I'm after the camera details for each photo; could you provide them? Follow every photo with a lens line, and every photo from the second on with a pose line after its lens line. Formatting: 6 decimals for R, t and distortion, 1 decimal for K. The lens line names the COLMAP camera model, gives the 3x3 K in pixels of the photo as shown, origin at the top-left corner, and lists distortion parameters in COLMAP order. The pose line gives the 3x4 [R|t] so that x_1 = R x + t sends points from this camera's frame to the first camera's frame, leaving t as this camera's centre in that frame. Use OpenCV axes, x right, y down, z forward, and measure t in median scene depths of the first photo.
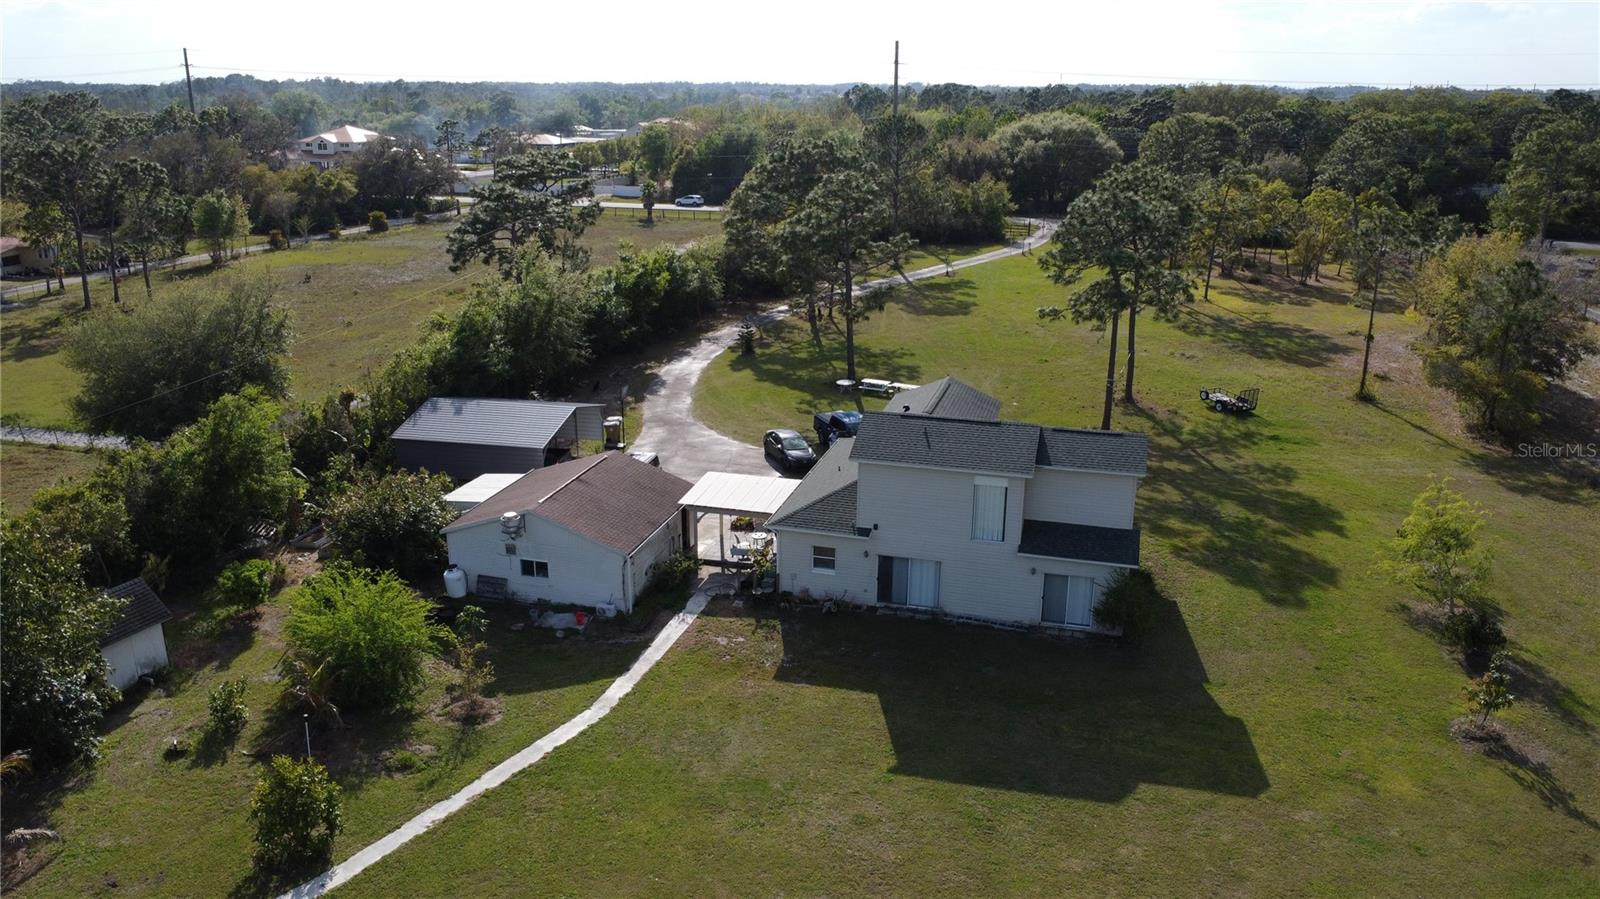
lens RADIAL K [[1156.3, 0, 797.9], [0, 1156.3, 453.6], [0, 0, 1]] dist [-0.030765, -0.007681]
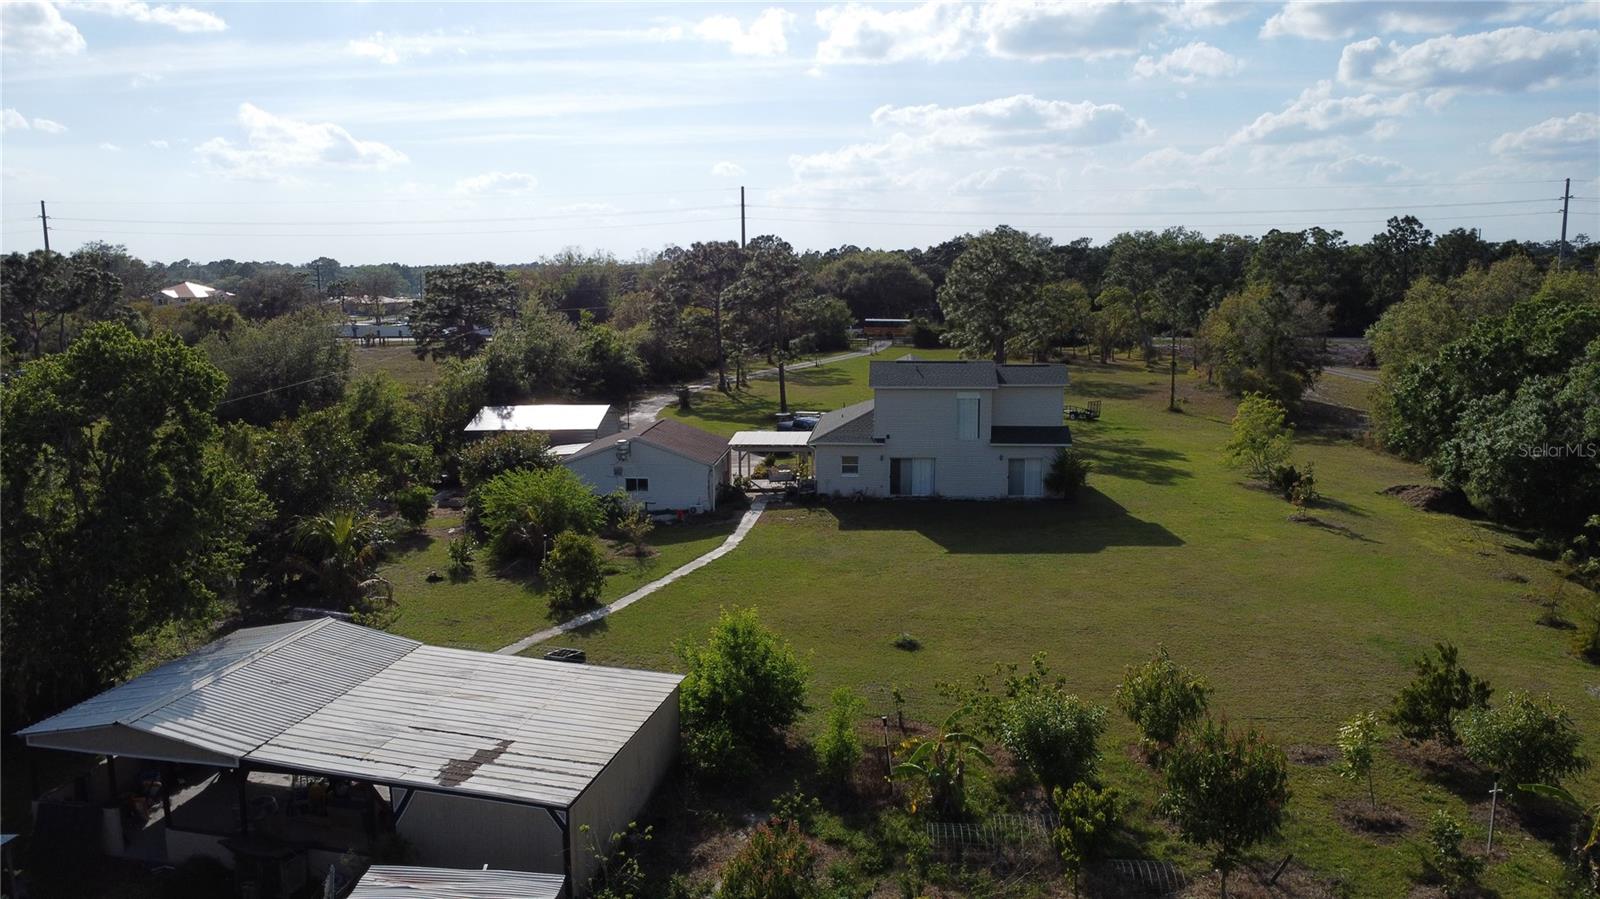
lens RADIAL K [[1156.3, 0, 795.3], [0, 1156.3, 450.8], [0, 0, 1]] dist [-0.030765, -0.007681]
pose [[0.982899, -0.041576, 0.179392, -0.192651], [0.068324, 0.986980, -0.145608, 0.180045], [-0.171003, 0.155375, 0.972942, -0.224887]]
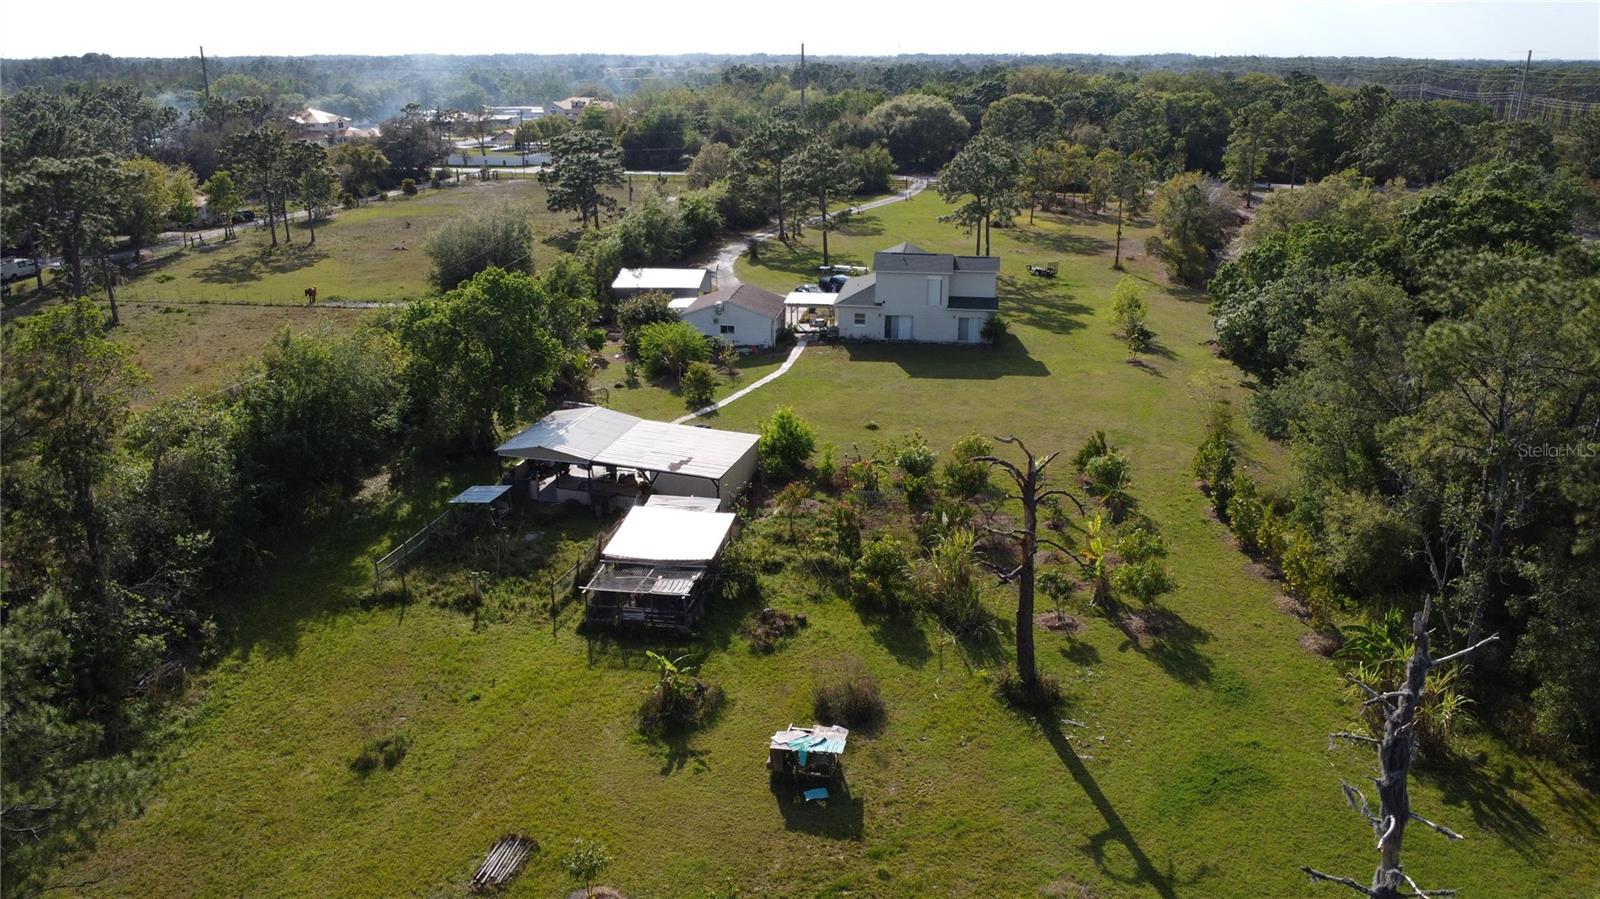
lens RADIAL K [[1156.3, 0, 797.5], [0, 1156.3, 451.5], [0, 0, 1]] dist [-0.030765, -0.007681]
pose [[0.991285, -0.046267, 0.123339, -0.253044], [0.043437, 0.998730, 0.025541, 0.187641], [-0.124364, -0.019961, 0.992036, -0.787882]]
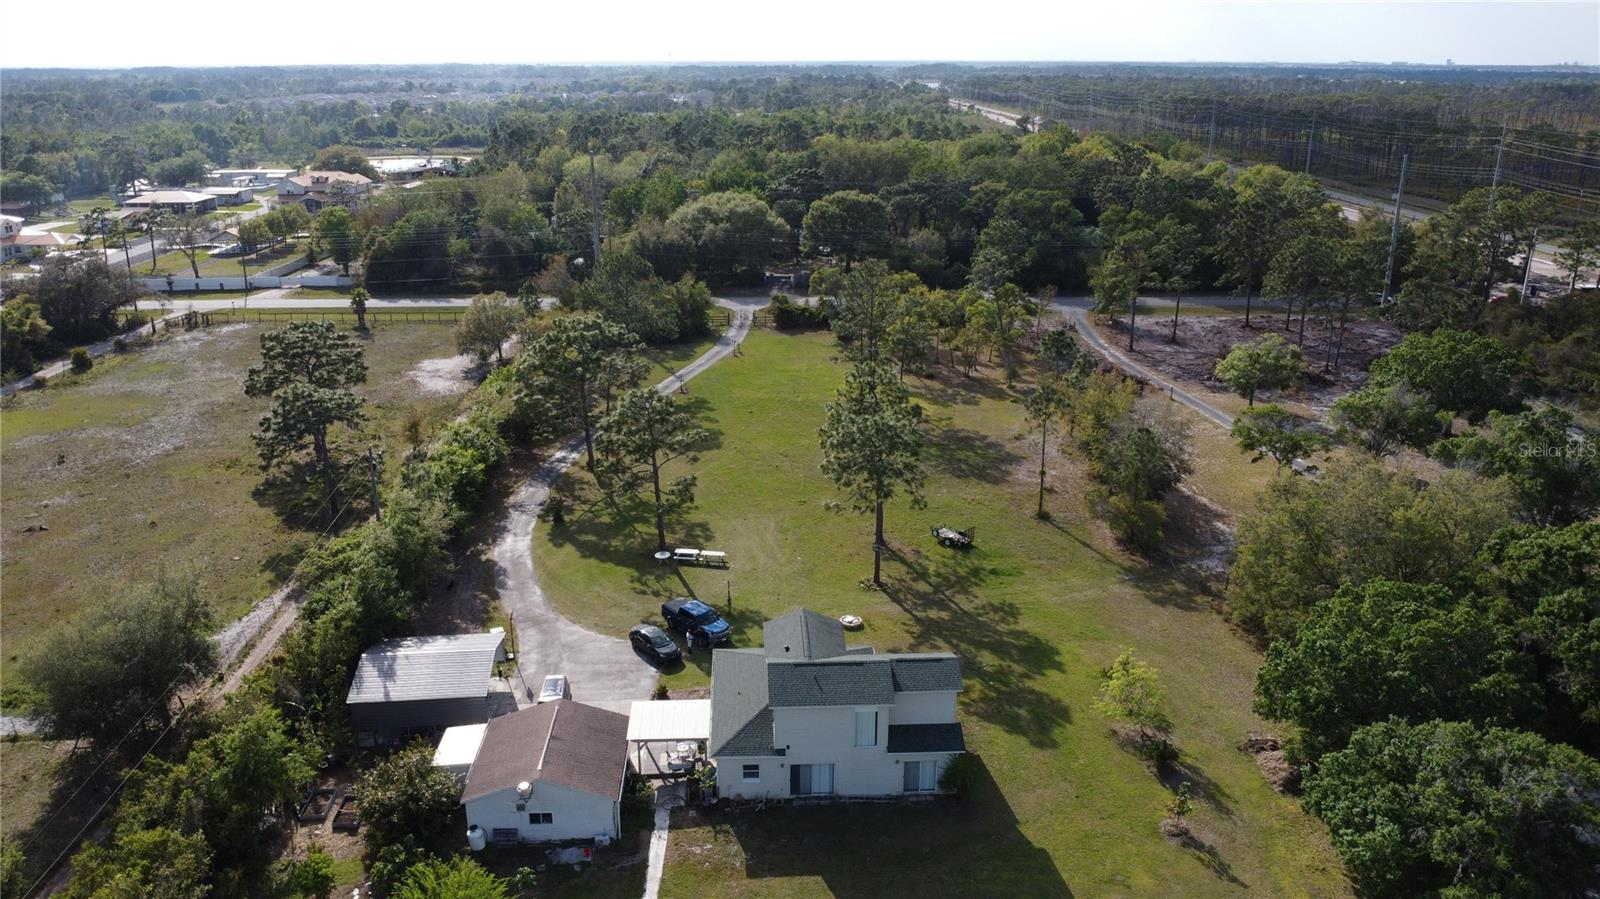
lens RADIAL K [[1156.3, 0, 795.9], [0, 1156.3, 451.1], [0, 0, 1]] dist [-0.030765, -0.007681]
pose [[0.949066, -0.104881, 0.297110, -0.201179], [0.099299, 0.994481, 0.033862, -0.226700], [-0.299022, -0.002635, 0.954243, -0.237230]]
